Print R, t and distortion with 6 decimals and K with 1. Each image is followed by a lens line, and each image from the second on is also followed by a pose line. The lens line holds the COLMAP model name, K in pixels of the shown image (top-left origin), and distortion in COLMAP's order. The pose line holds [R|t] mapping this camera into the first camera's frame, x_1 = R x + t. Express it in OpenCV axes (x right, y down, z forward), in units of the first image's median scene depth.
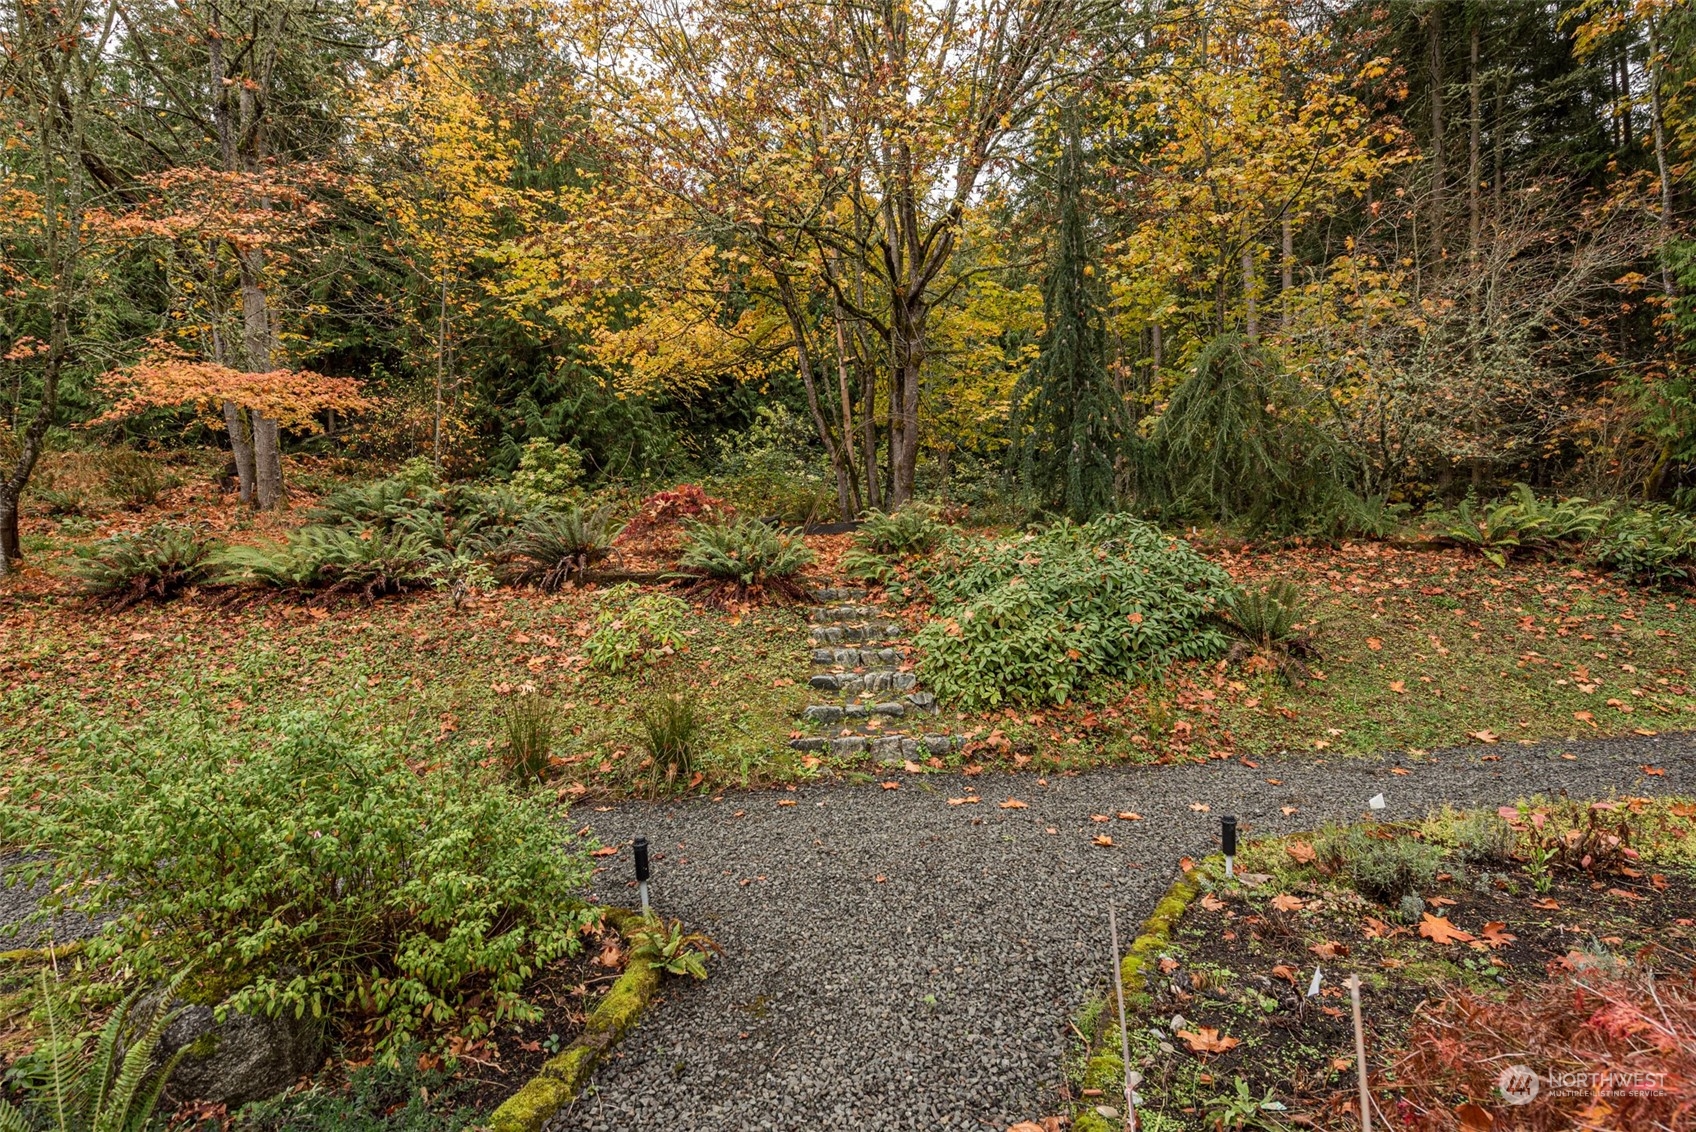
lens RADIAL K [[786.4, 0, 846.0], [0, 786.4, 570.8], [0, 0, 1]] dist [0.006384, -0.000474]
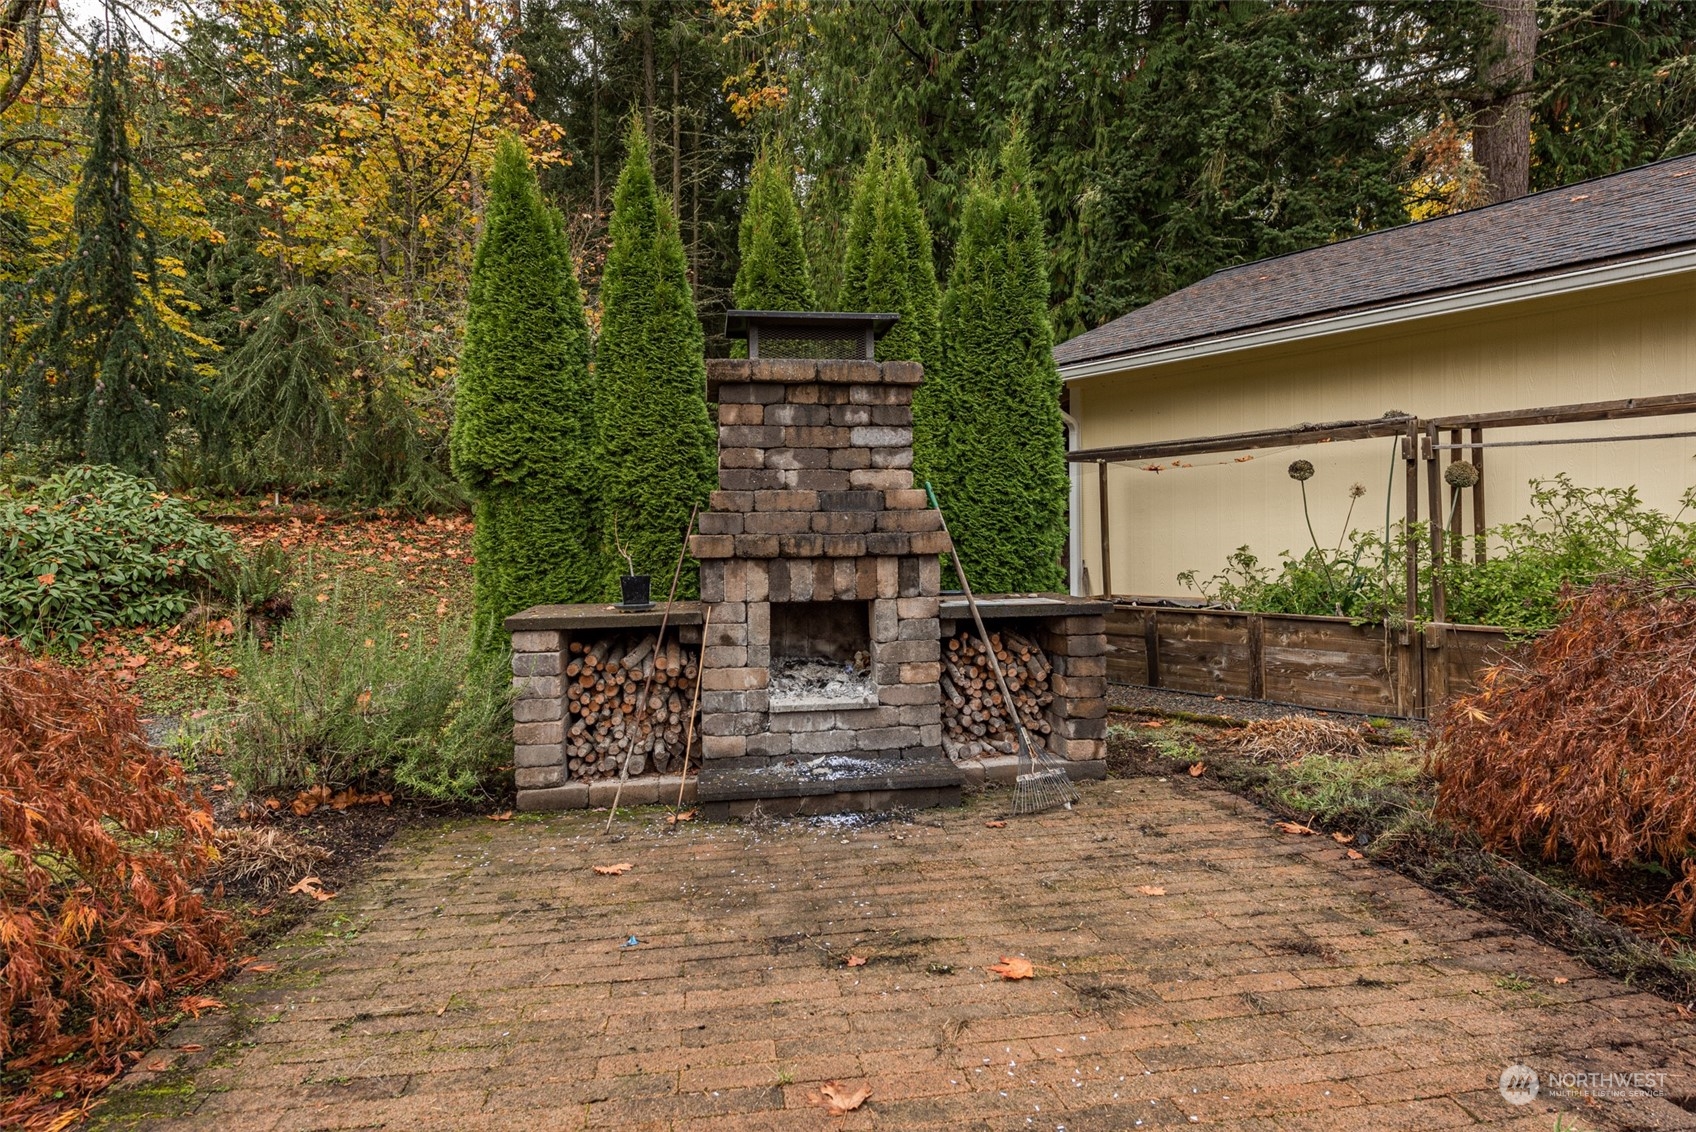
lens RADIAL K [[934.6, 0, 848.1], [0, 934.6, 565.2], [0, 0, 1]] dist [-0.000858, -0.000187]
pose [[0.733939, 0.007250, 0.679177, 0.240620], [-0.004710, 0.999973, -0.005584, 0.035155], [-0.679199, 0.000899, 0.733954, -0.276042]]
